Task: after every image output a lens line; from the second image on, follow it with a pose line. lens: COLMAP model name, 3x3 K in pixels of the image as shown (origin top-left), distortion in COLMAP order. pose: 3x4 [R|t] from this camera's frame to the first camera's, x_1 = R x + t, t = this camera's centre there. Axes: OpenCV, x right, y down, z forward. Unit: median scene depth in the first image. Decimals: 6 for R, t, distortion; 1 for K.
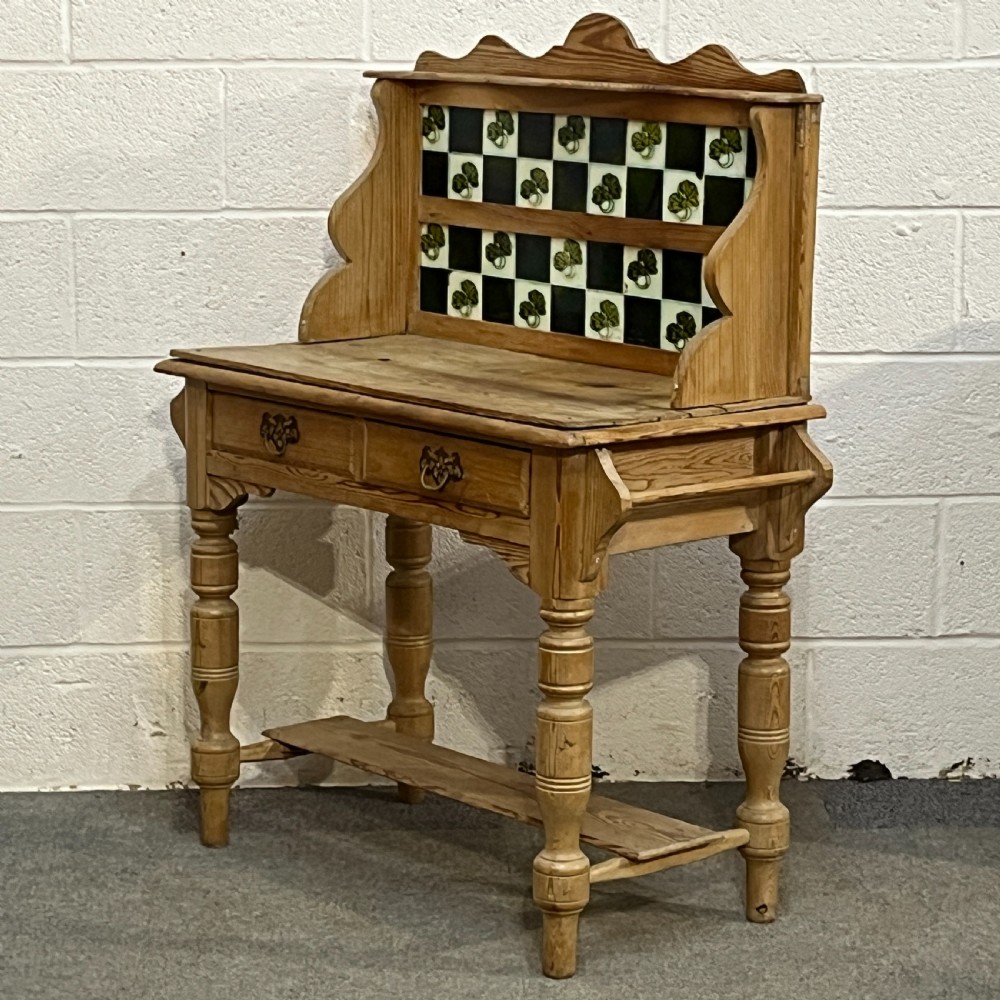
lens RADIAL K [[3200.5, 0, 520.9], [0, 3200.5, 509.2], [0, 0, 1]] dist [0.166167, 0.000000]
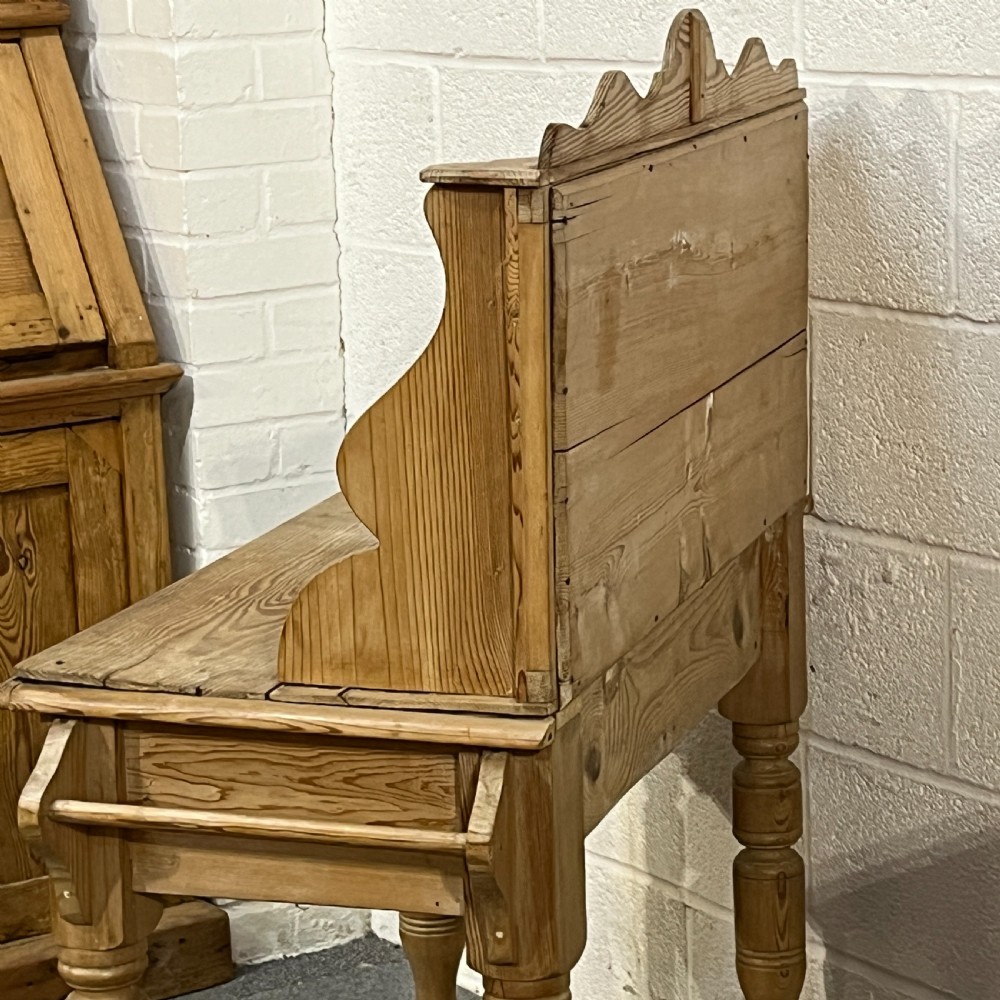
lens RADIAL K [[3200.5, 0, 505.7], [0, 3200.5, 502.9], [0, 0, 1]] dist [0.166167, 0.000000]
pose [[0.513563, 0.146801, -0.845401, 0.478832], [-0.124574, 0.987573, 0.095812, -0.106329], [0.848961, 0.056109, 0.525469, 0.603420]]
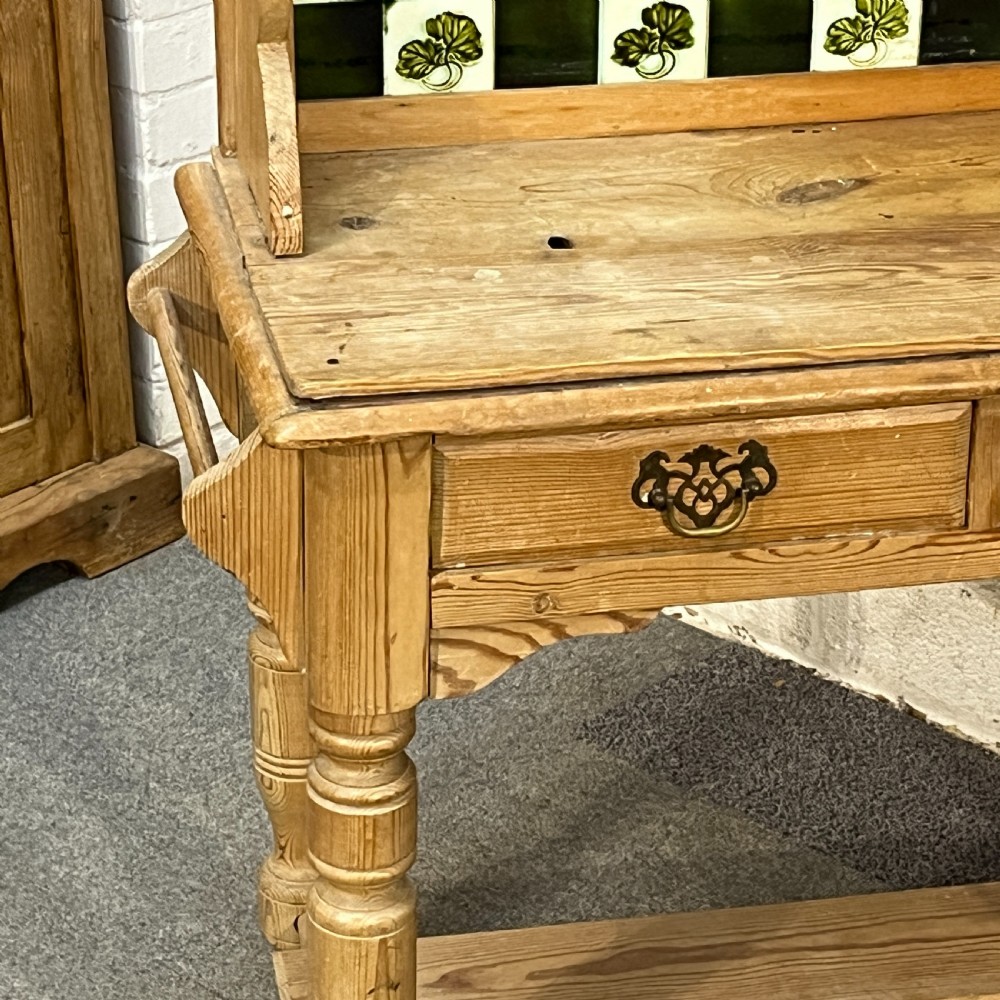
lens RADIAL K [[3200.5, 0, 522.7], [0, 3200.5, 496.3], [0, 0, 1]] dist [0.166167, 0.000000]
pose [[0.703758, 0.313562, -0.637498, 0.256016], [-0.136730, 0.940333, 0.311575, -0.129041], [0.697159, -0.132108, 0.704640, 0.552590]]
